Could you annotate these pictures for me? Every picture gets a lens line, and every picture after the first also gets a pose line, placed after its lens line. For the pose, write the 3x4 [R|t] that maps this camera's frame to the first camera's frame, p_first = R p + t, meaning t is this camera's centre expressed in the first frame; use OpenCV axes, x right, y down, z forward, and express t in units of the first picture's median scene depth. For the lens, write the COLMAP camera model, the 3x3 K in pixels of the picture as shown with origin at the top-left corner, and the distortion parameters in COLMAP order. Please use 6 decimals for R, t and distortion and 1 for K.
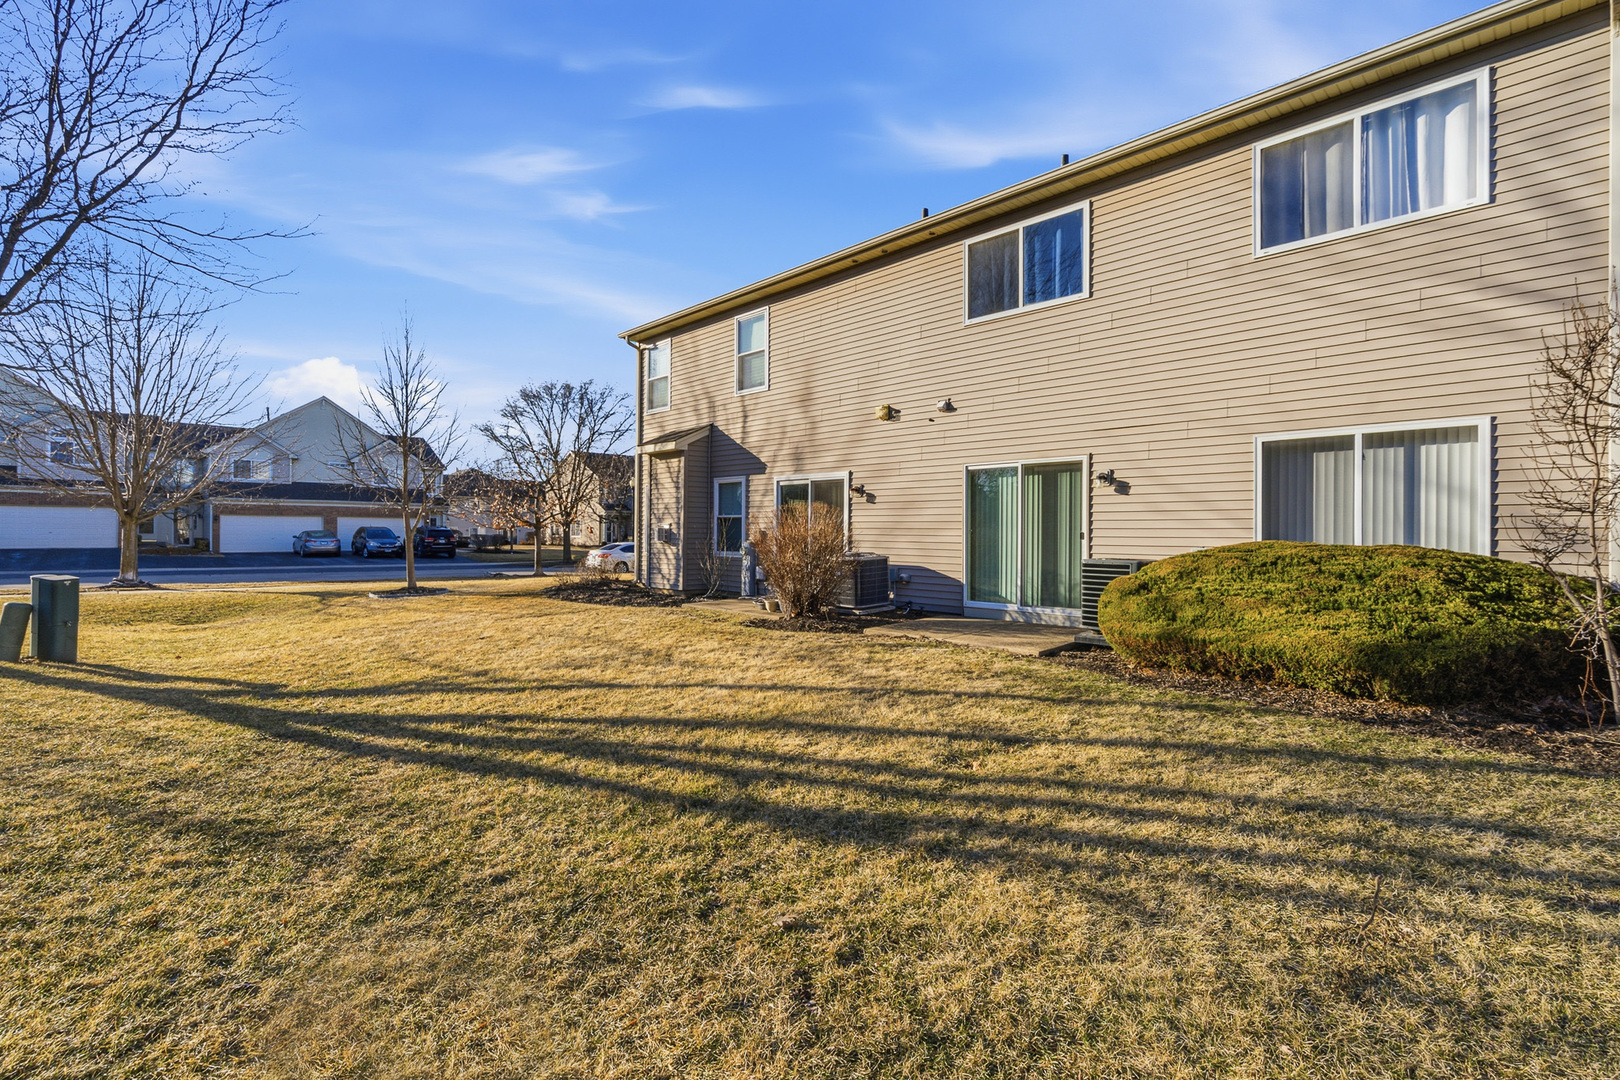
lens RADIAL K [[750.9, 0, 818.8], [0, 750.9, 535.4], [0, 0, 1]] dist [-0.007072, 0.005140]
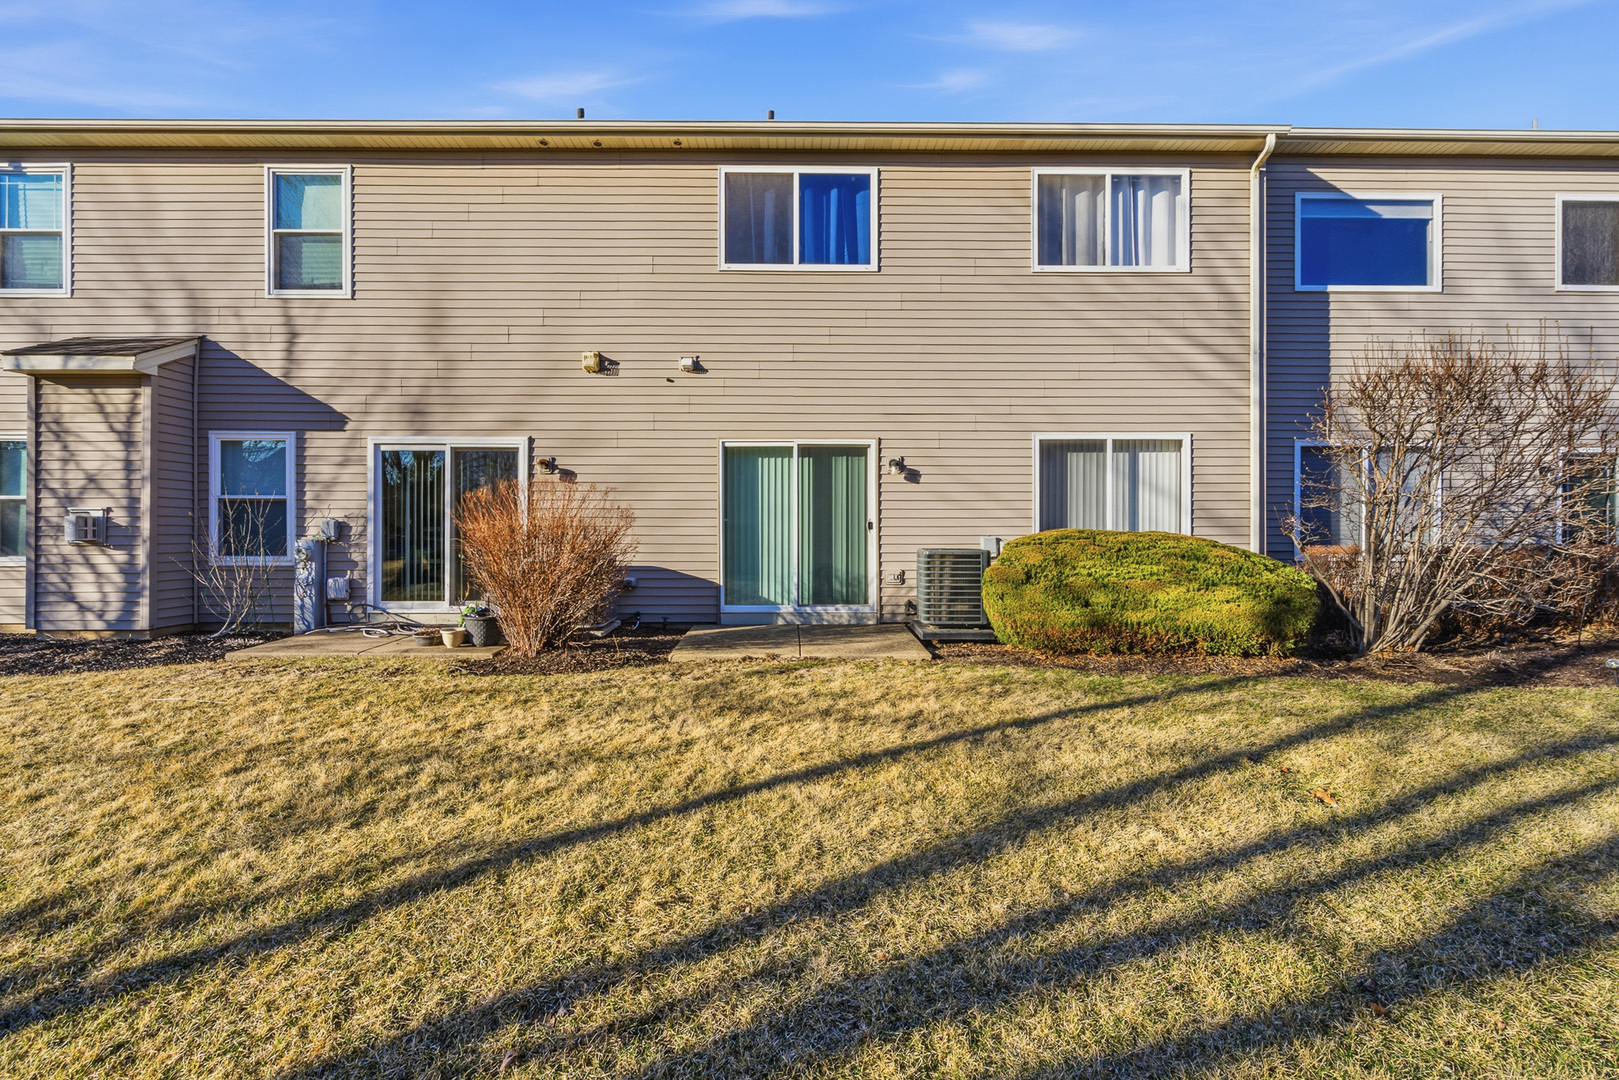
lens RADIAL K [[750.5, 0, 806.8], [0, 750.5, 533.3], [0, 0, 1]] dist [-0.007072, 0.005140]
pose [[0.684521, -0.009042, 0.728937, -0.325226], [0.007103, 0.999958, 0.005734, 0.003610], [-0.728959, 0.001252, 0.684556, 0.354825]]
